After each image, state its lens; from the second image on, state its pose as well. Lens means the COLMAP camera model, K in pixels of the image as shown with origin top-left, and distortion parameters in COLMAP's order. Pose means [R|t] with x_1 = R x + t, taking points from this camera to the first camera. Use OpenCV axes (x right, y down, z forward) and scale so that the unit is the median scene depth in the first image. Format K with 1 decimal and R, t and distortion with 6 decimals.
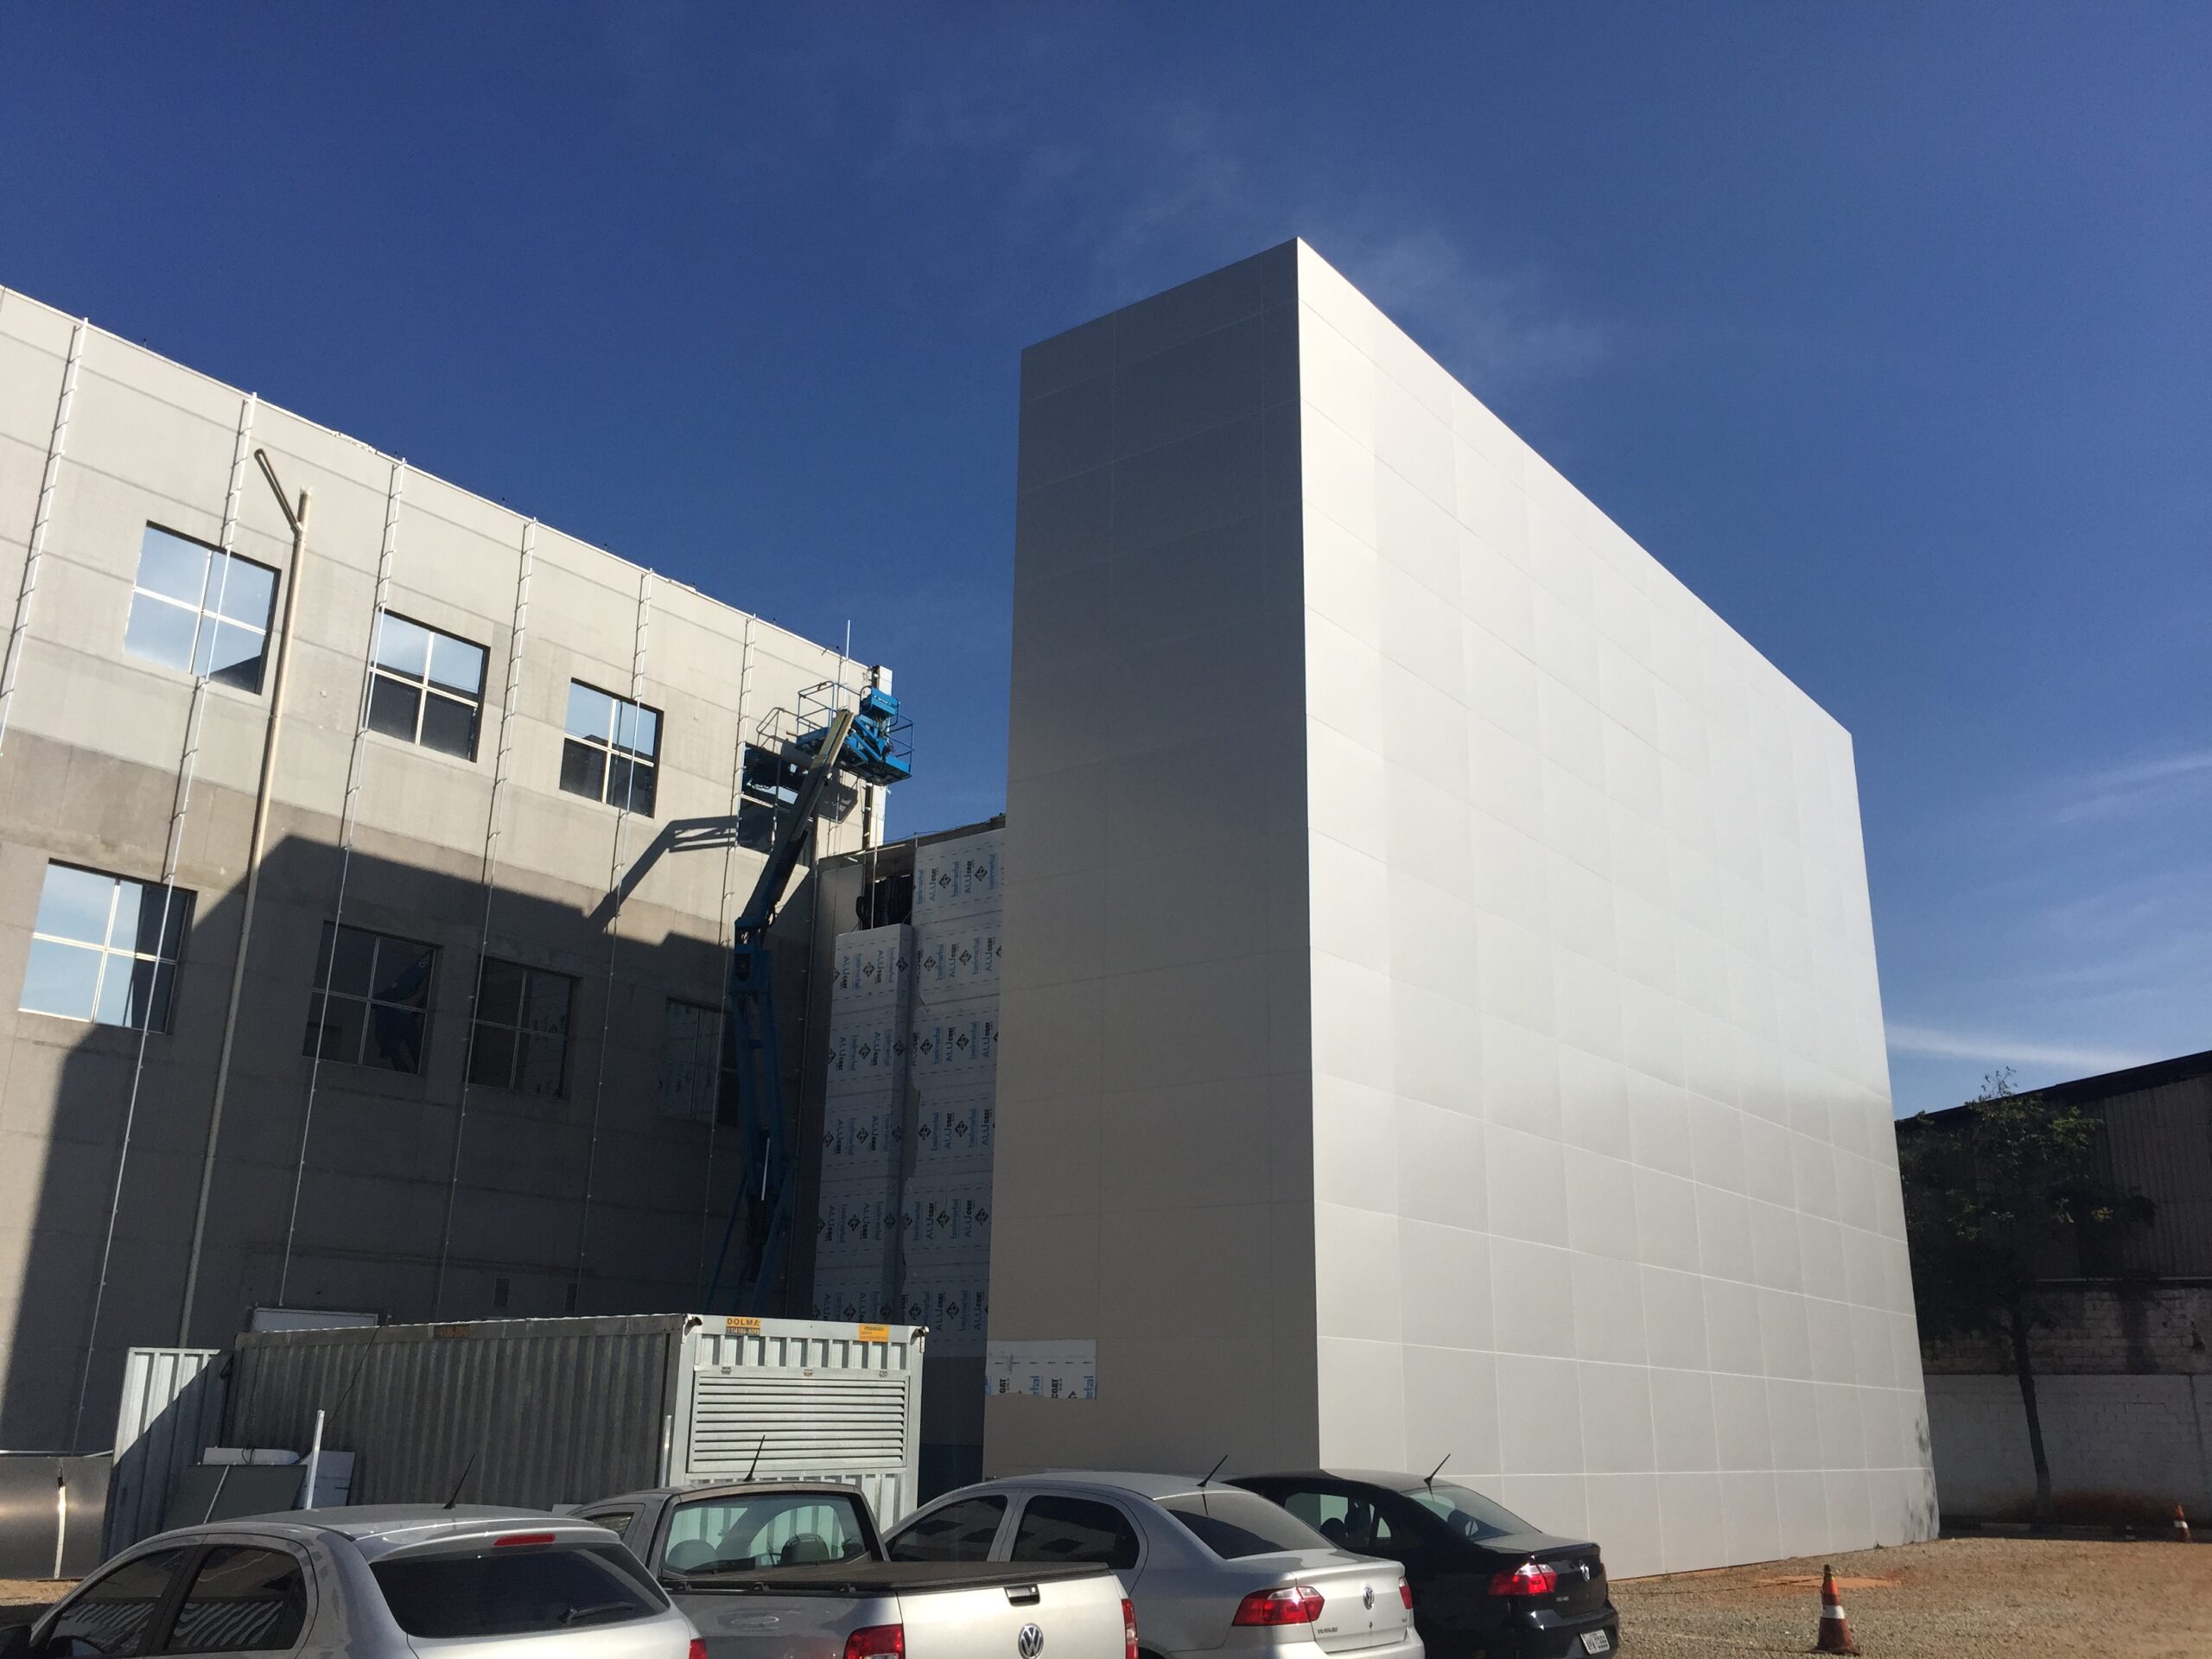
lens RADIAL K [[1892.3, 0, 1106.0], [0, 1892.3, 829.5], [0, 0, 1]] dist [0.070863, -0.113153]
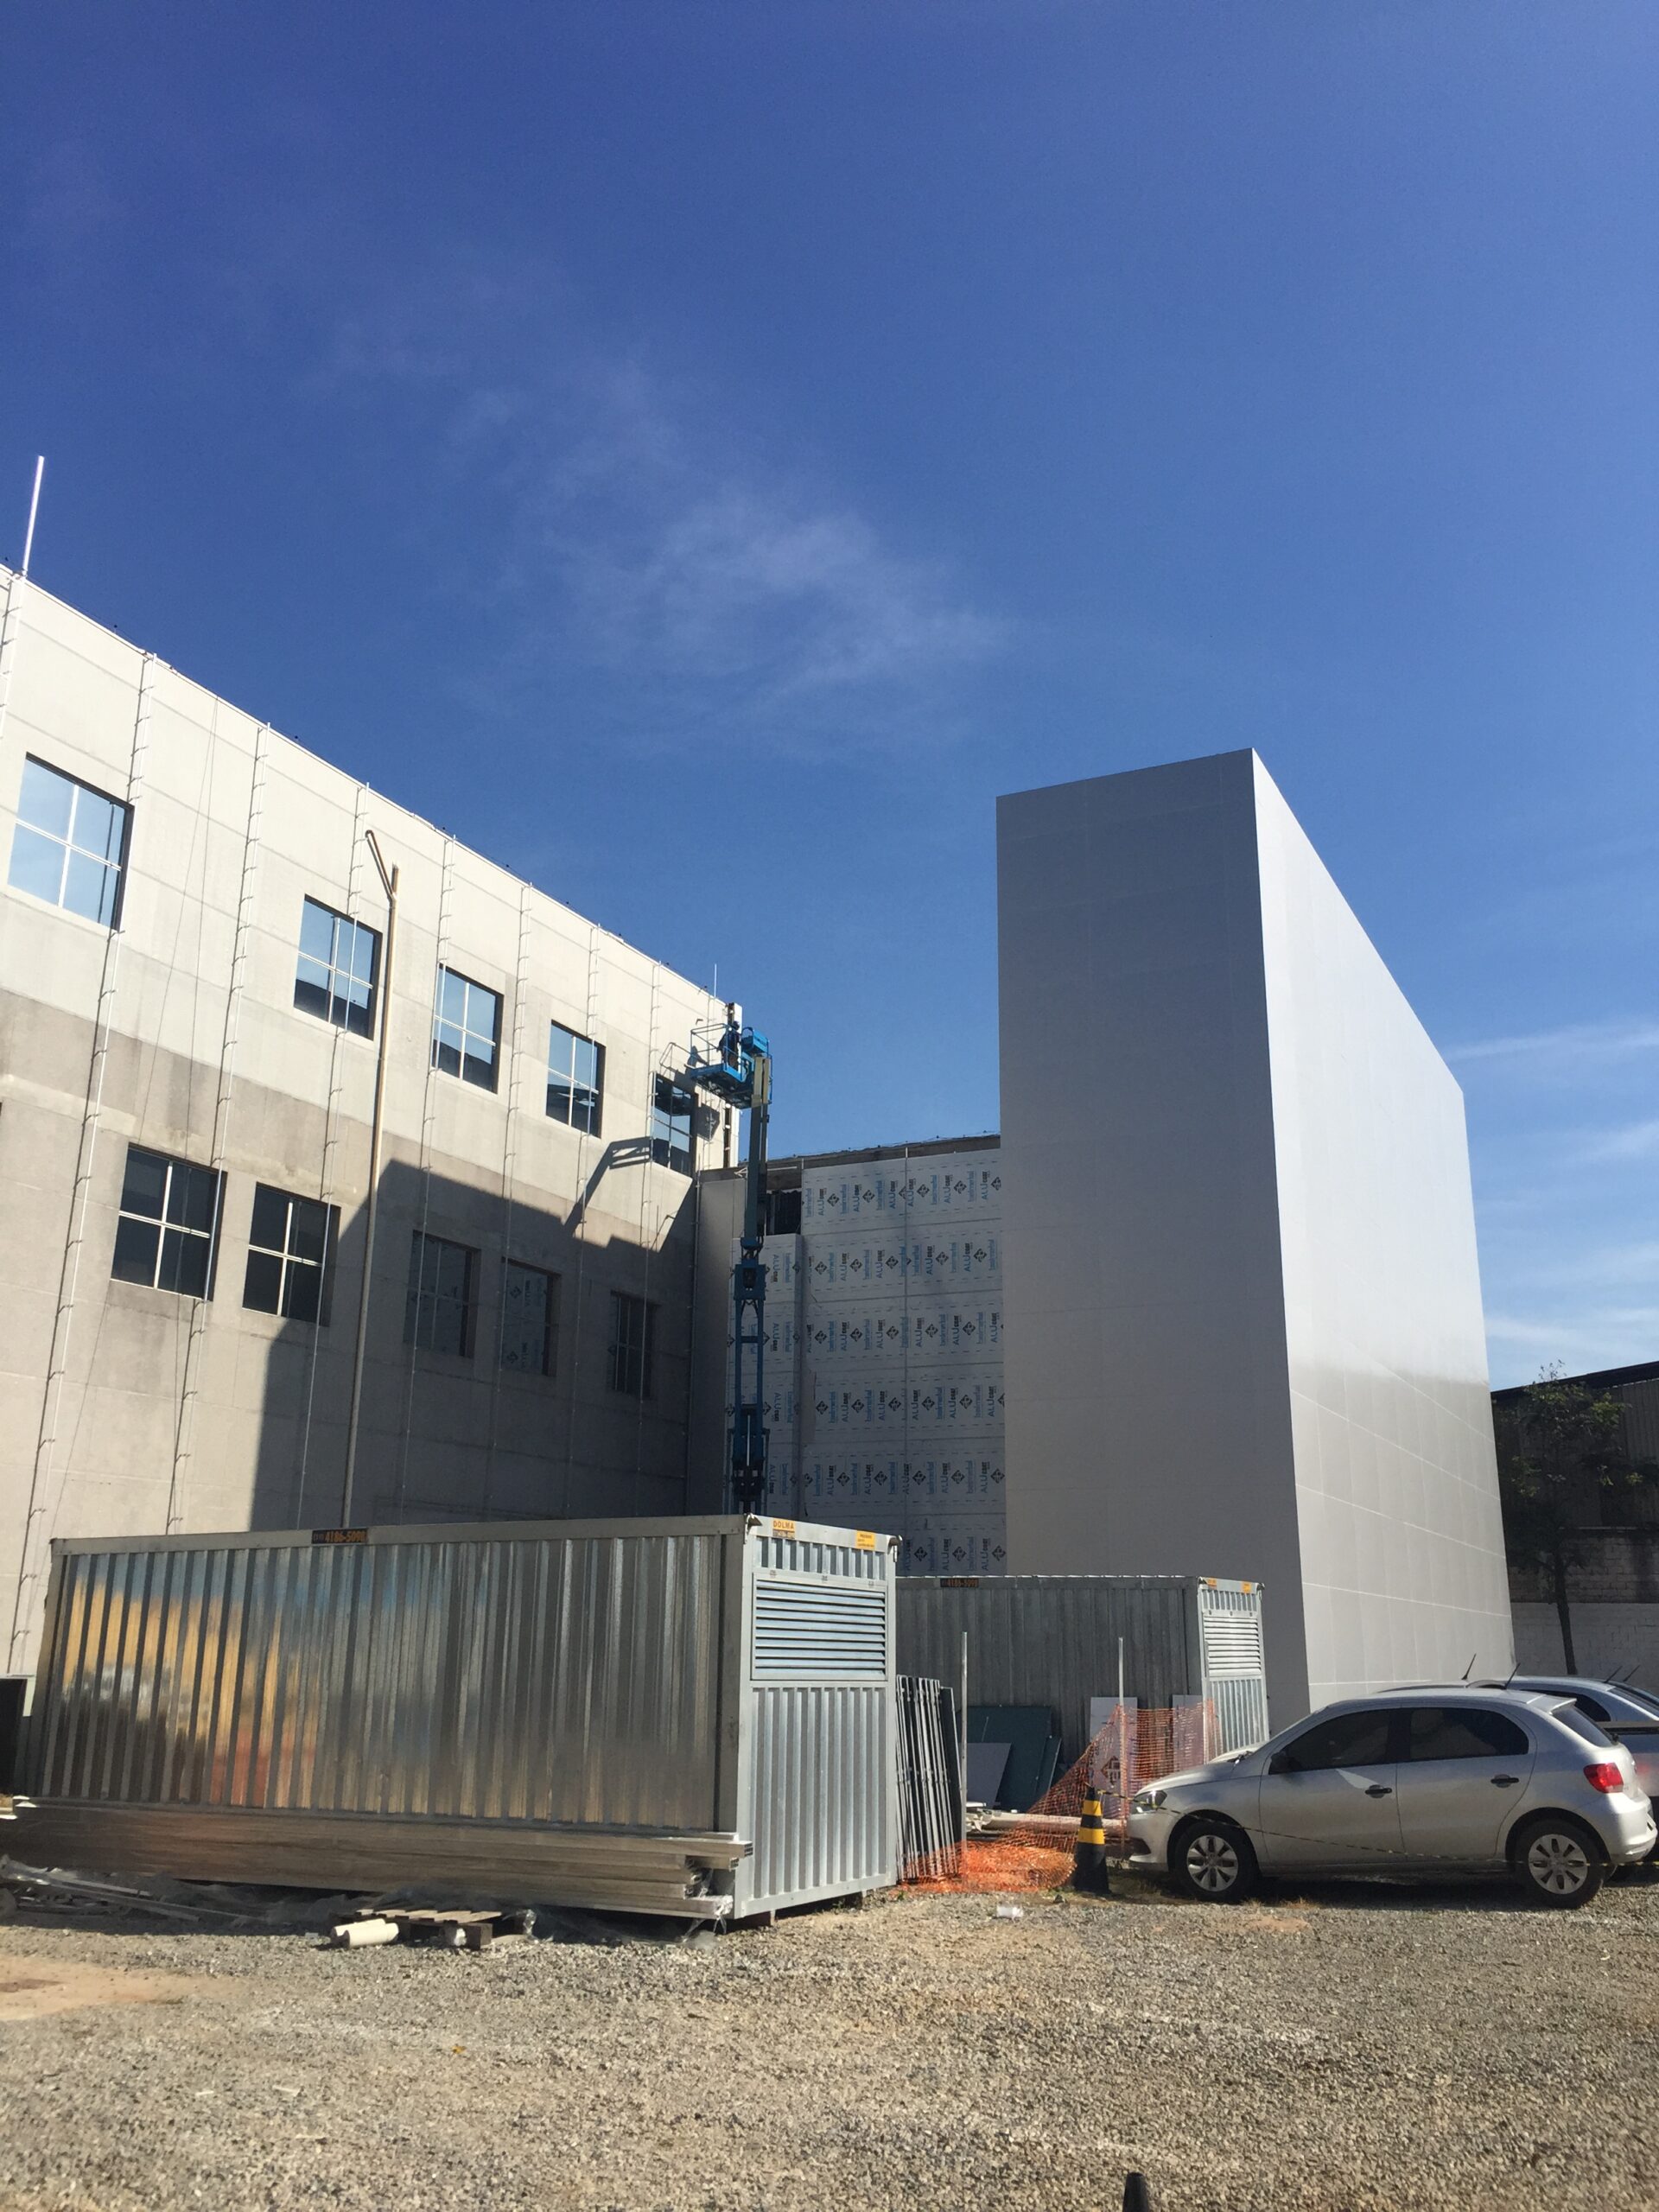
lens RADIAL K [[1843.3, 0, 829.5], [0, 1843.3, 1106.0], [0, 0, 1]] dist [0.069764, 0.003173]
pose [[0.981709, 0.043288, 0.185401, -0.314510], [-0.046765, 0.998802, 0.014417, -0.050028], [-0.184555, -0.022823, 0.982557, -0.155780]]
